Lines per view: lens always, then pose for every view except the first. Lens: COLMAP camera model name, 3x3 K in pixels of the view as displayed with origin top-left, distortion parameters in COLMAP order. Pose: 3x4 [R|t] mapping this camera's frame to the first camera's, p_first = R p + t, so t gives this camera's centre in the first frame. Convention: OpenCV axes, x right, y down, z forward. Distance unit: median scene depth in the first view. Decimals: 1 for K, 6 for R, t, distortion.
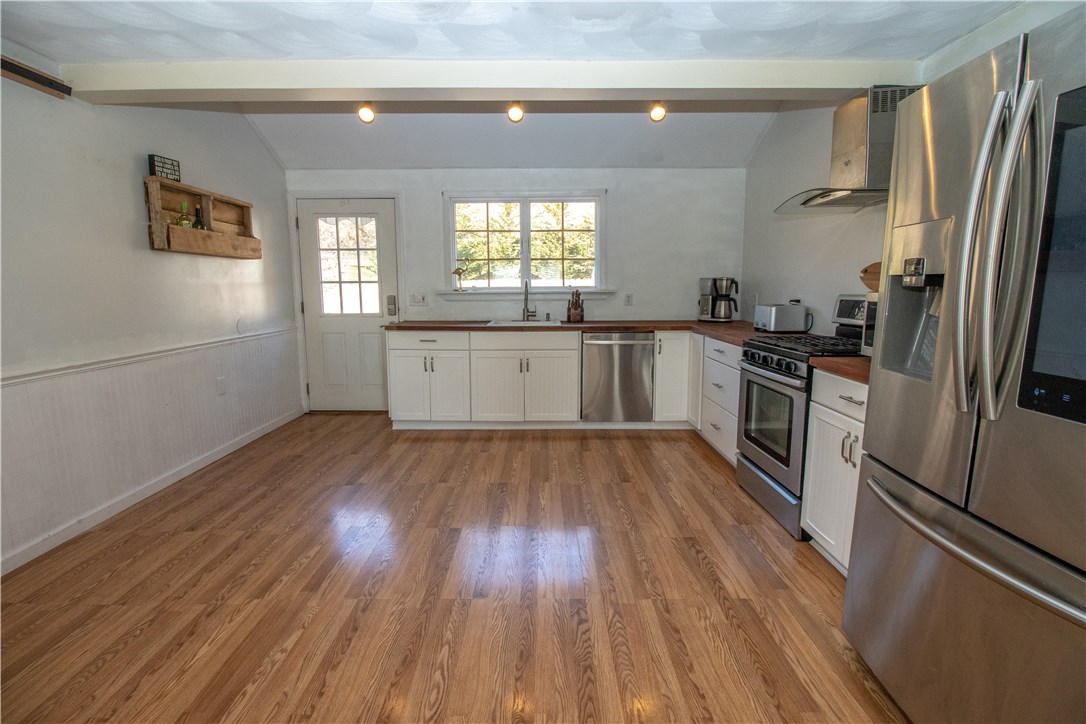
lens RADIAL K [[508.4, 0, 545.6], [0, 508.4, 355.9], [0, 0, 1]] dist [0.000916, -0.015073]
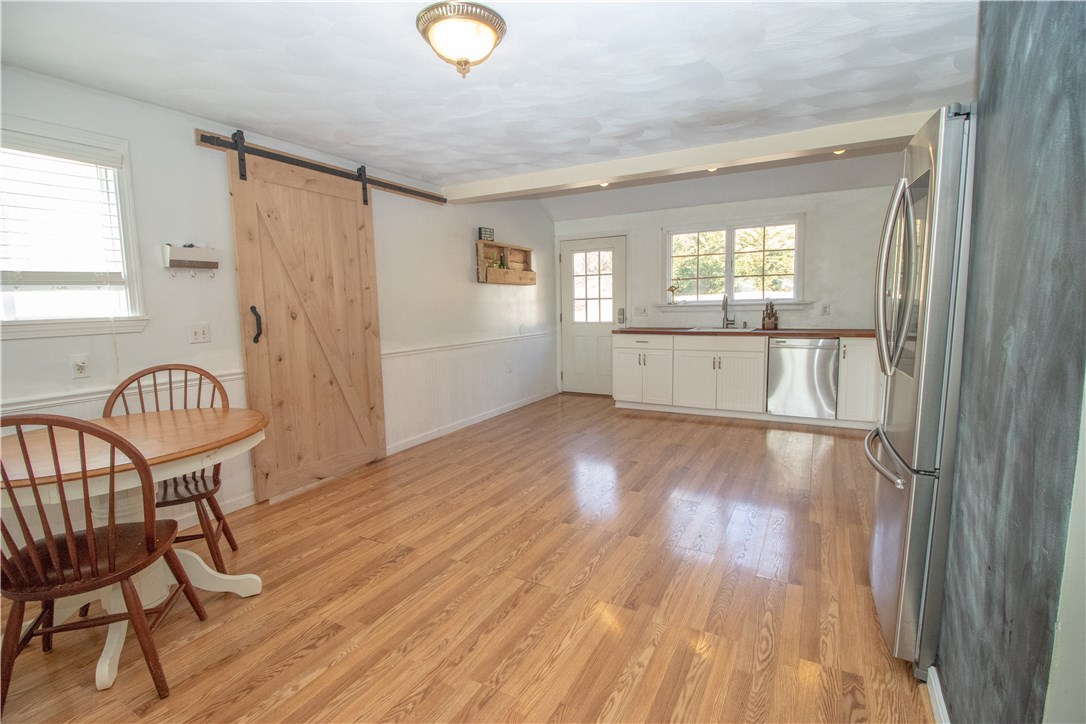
lens RADIAL K [[504.0, 0, 548.8], [0, 504.0, 357.6], [0, 0, 1]] dist [0.001099, -0.015245]
pose [[0.877661, 0.035828, -0.477941, 0.206918], [-0.046979, 0.998831, -0.011392, 0.042374], [0.476974, 0.032451, 0.878318, -0.304096]]
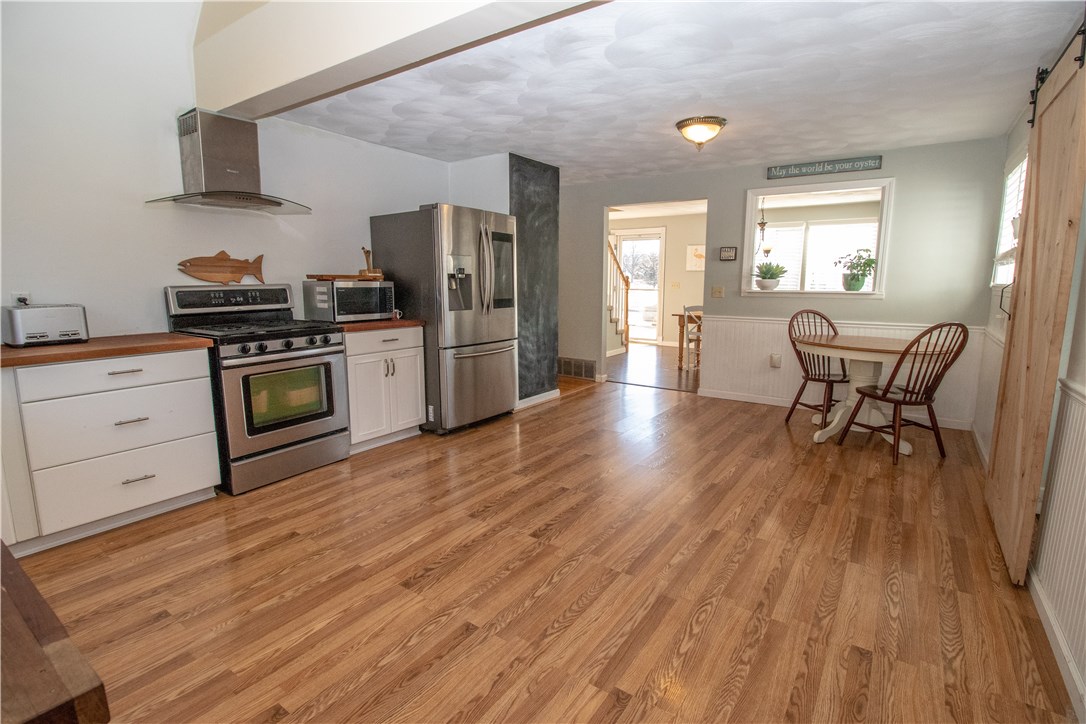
lens RADIAL K [[508.4, 0, 545.6], [0, 508.4, 355.9], [0, 0, 1]] dist [0.000916, -0.015073]
pose [[-0.814613, -0.088006, 0.573289, -0.481184], [0.077884, 0.962872, 0.258481, -0.152553], [-0.574751, 0.255212, -0.777514, 1.117508]]
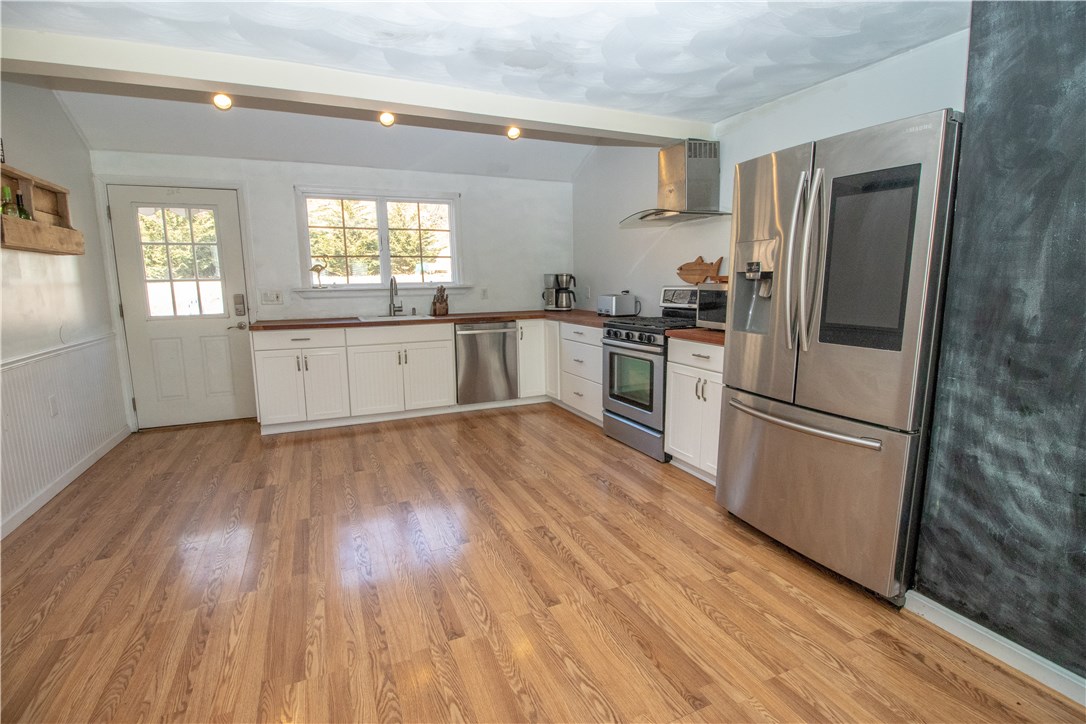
lens RADIAL K [[504.0, 0, 548.8], [0, 504.0, 357.6], [0, 0, 1]] dist [0.001099, -0.015245]
pose [[0.911392, -0.070726, 0.405415, -0.212642], [0.065670, 0.997492, 0.026387, 0.012186], [-0.406265, 0.002574, 0.913752, -0.088984]]
